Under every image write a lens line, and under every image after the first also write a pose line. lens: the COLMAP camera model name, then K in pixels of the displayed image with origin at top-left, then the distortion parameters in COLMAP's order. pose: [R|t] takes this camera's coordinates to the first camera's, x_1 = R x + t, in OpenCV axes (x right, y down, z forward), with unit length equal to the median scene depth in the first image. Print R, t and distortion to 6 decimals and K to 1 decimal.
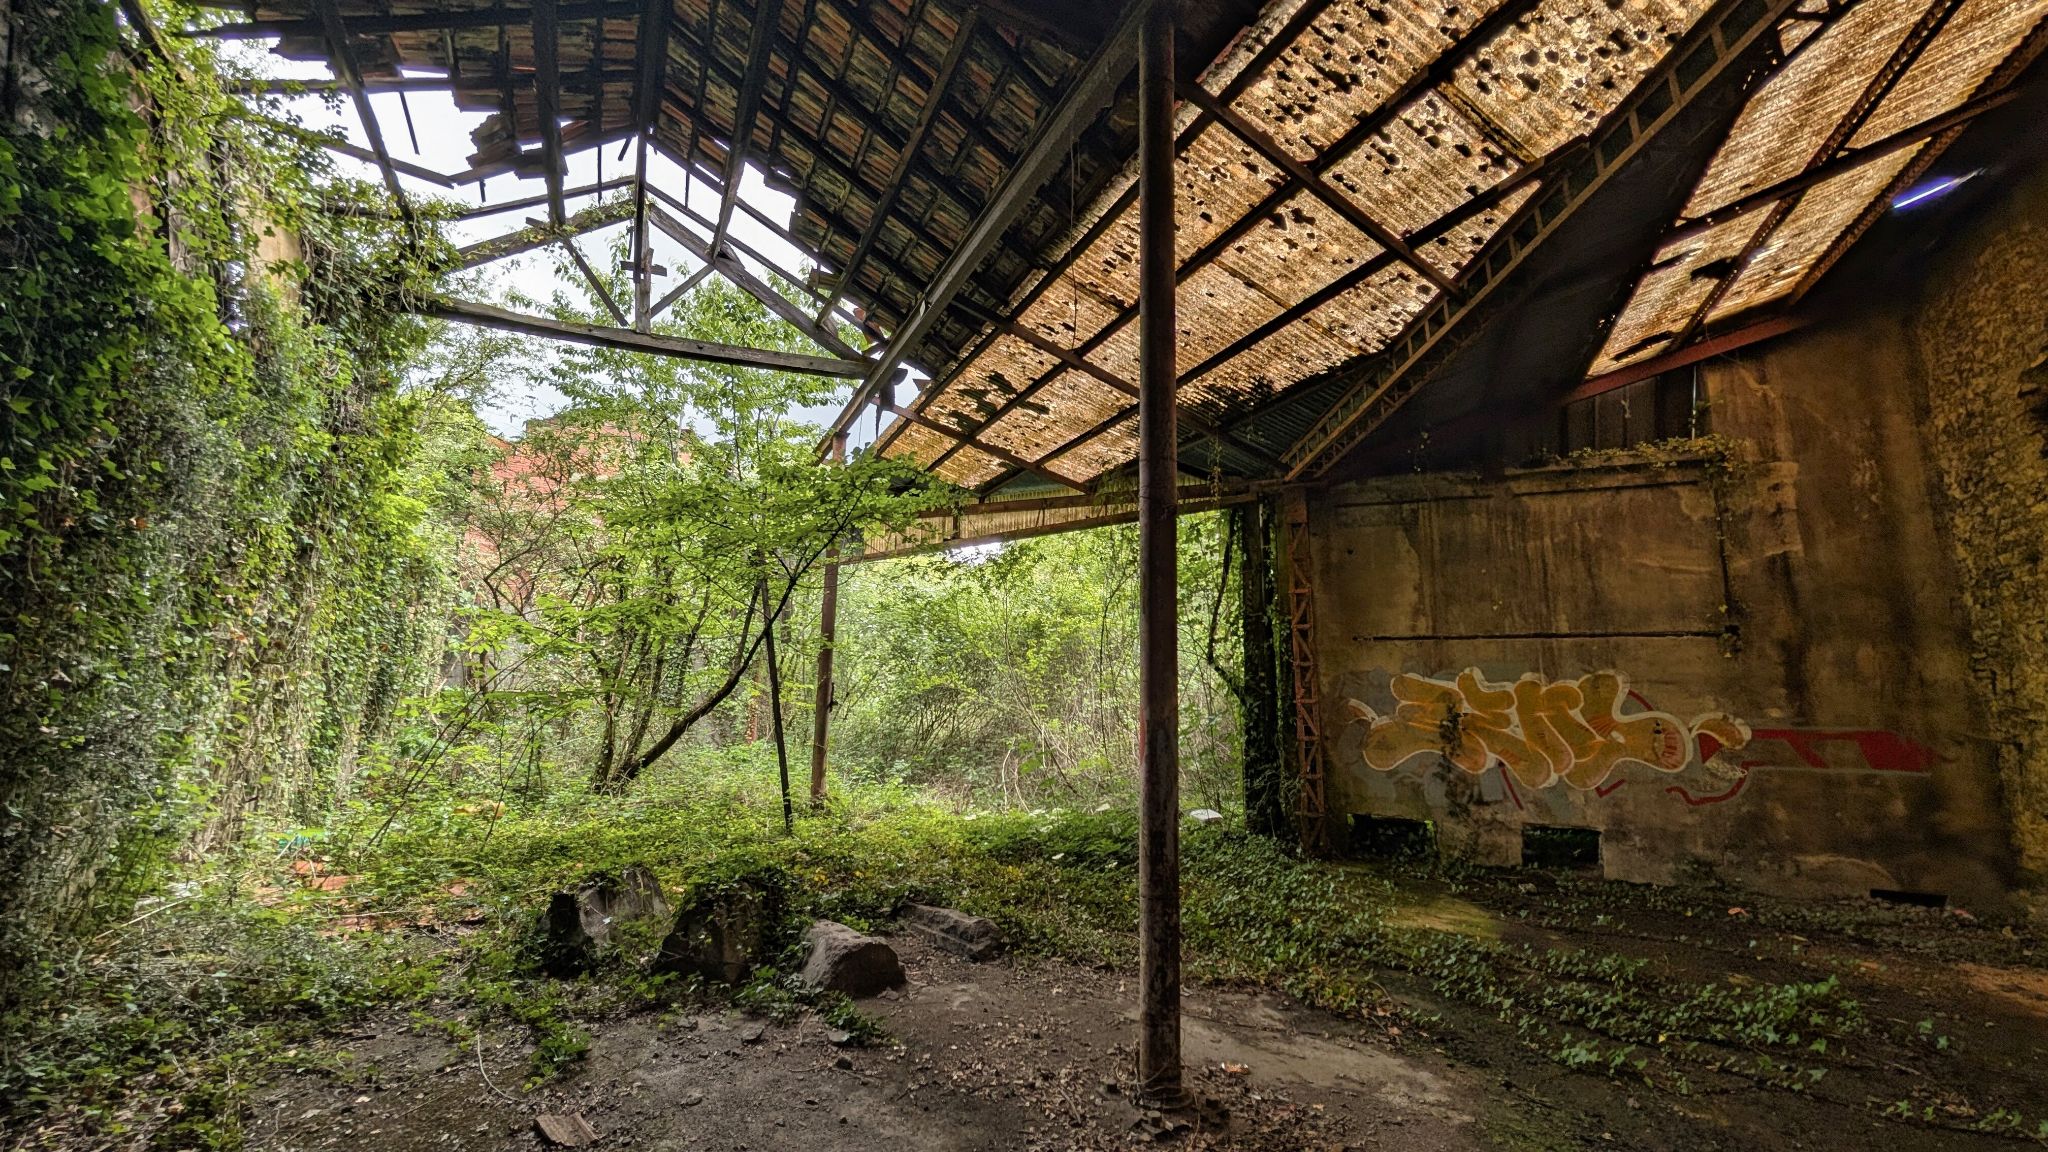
lens RADIAL K [[756.3, 0, 1029.5], [0, 756.3, 585.8], [0, 0, 1]] dist [0.000423, -0.000052]
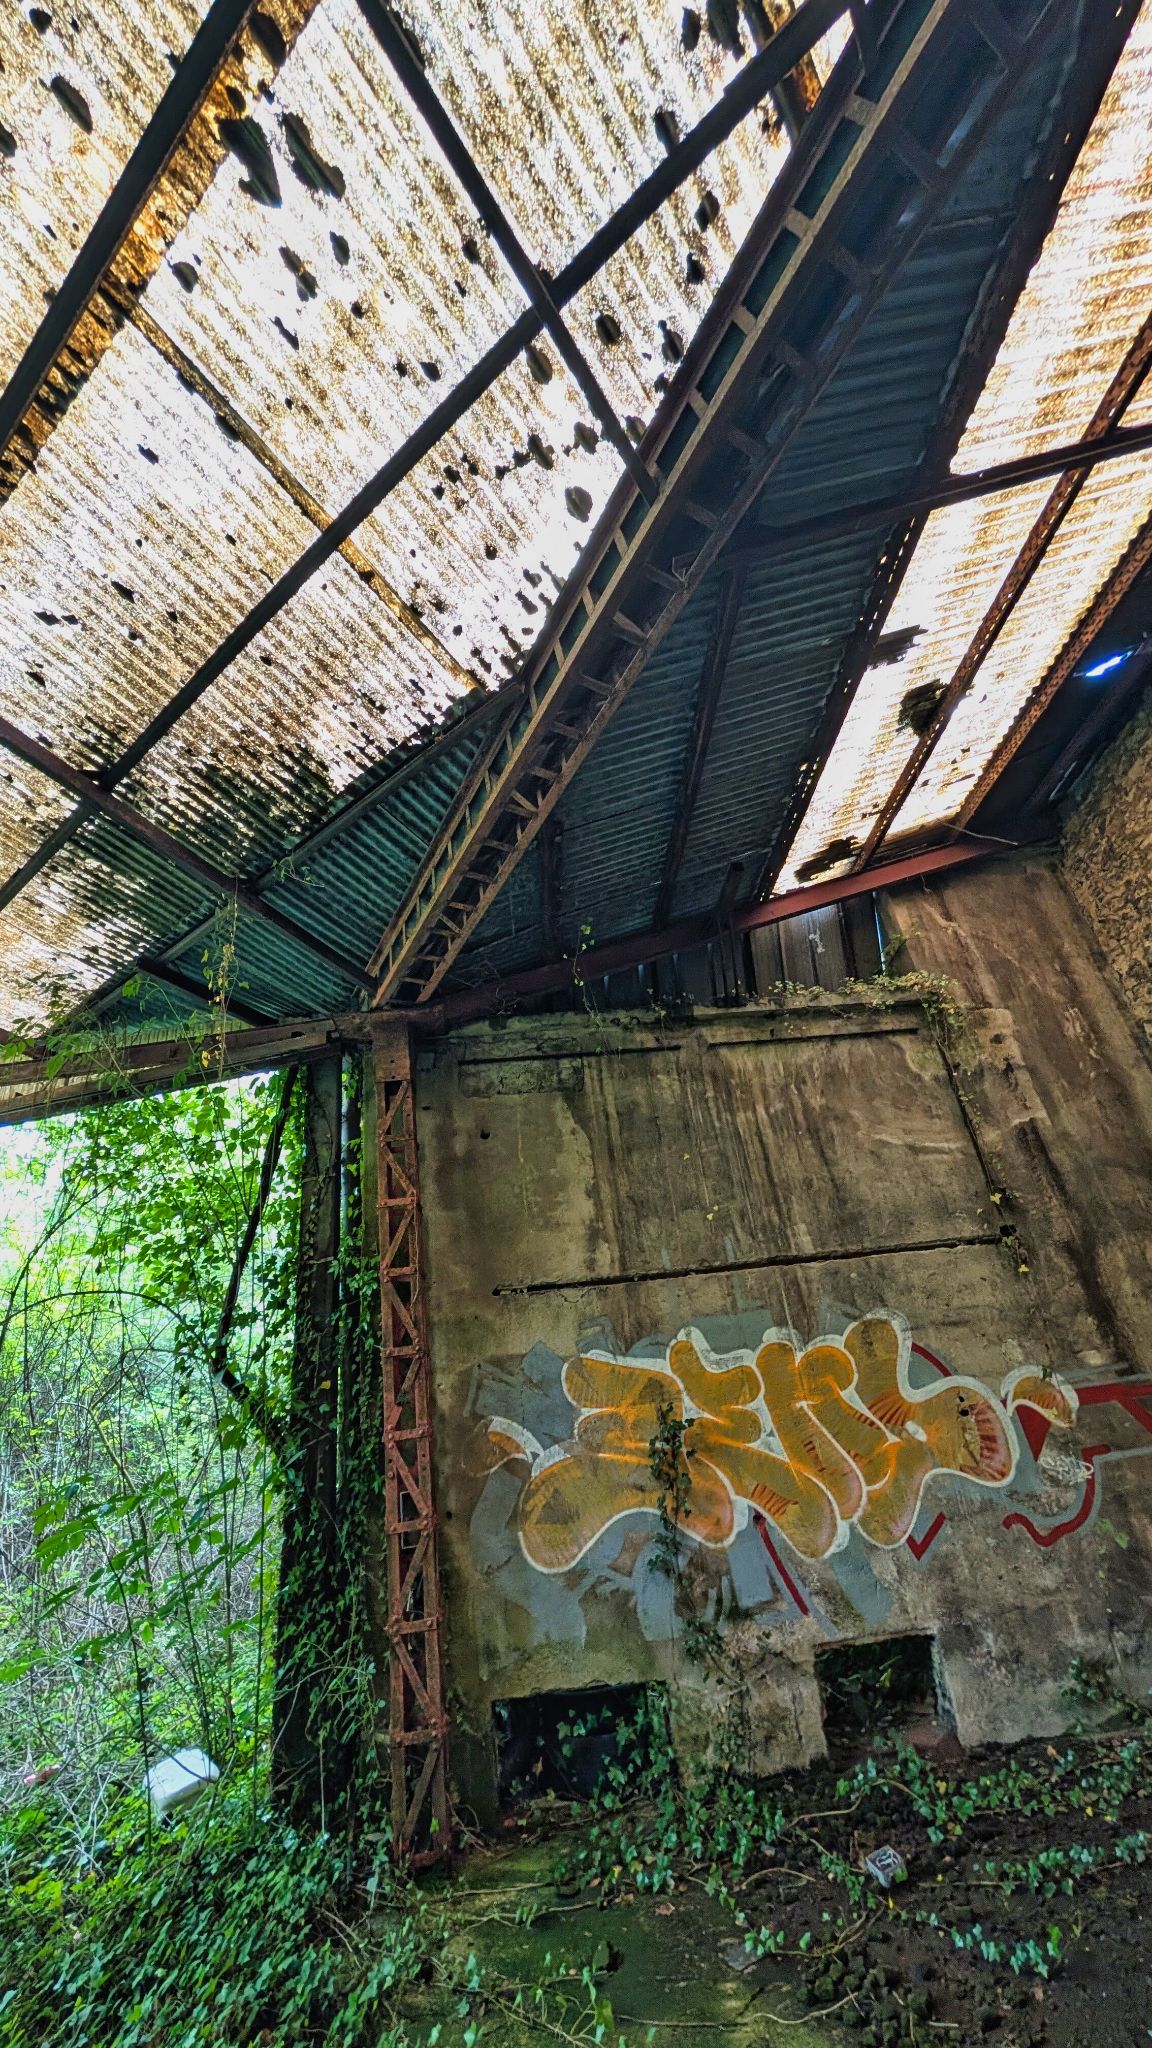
lens RADIAL K [[765.1, 0, 554.7], [0, 765.1, 1027.1], [0, 0, 1]] dist [0.001040, 0.000005]
pose [[0.897270, 0.090730, 0.432058, 0.243393], [0.059896, 0.944588, -0.322748, 0.079027], [-0.437400, 0.315470, 0.842116, 0.524776]]
